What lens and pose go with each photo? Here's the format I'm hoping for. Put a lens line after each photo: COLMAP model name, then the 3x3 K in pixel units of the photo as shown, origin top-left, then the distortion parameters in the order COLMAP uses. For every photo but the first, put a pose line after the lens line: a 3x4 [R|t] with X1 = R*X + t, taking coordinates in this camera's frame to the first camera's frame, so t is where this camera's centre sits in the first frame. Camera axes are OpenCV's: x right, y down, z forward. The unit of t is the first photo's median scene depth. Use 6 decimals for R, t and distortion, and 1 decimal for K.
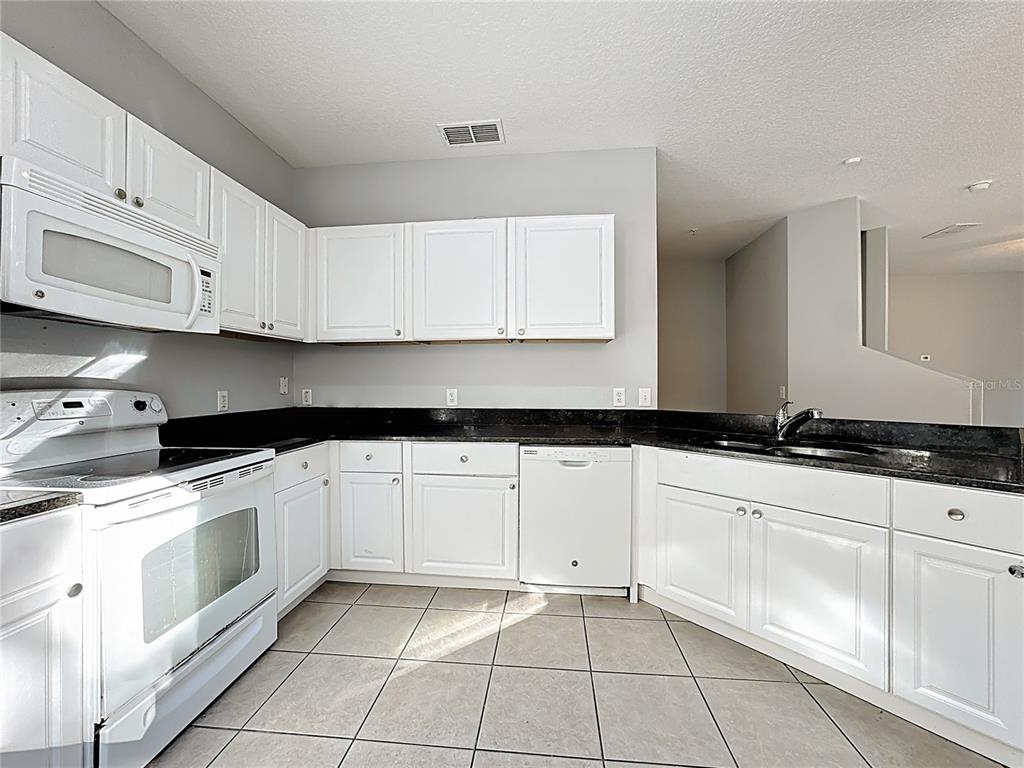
lens RADIAL K [[417.6, 0, 515.2], [0, 417.6, 386.4], [0, 0, 1]] dist [-0.027385, 0.009246]
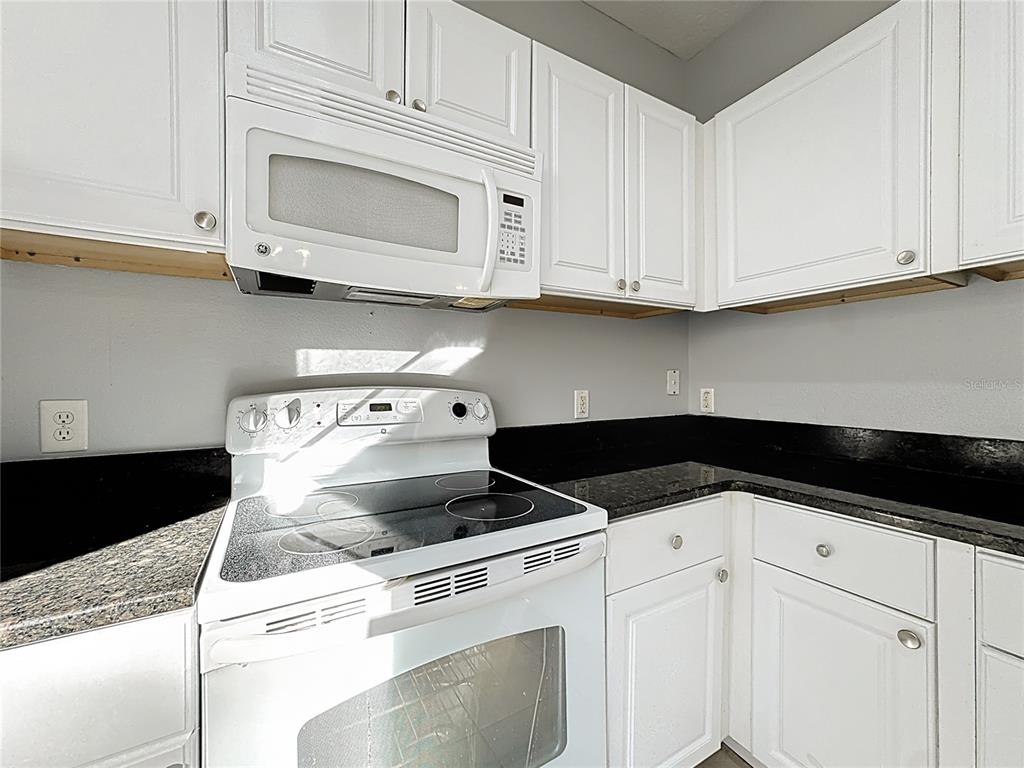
lens RADIAL K [[417.6, 0, 507.6], [0, 417.6, 382.8], [0, 0, 1]] dist [-0.027385, 0.009246]
pose [[0.565107, 0.002177, -0.825015, -0.236917], [-0.001805, 0.999997, 0.001402, -0.002832], [0.825016, 0.000697, 0.565109, 0.620033]]
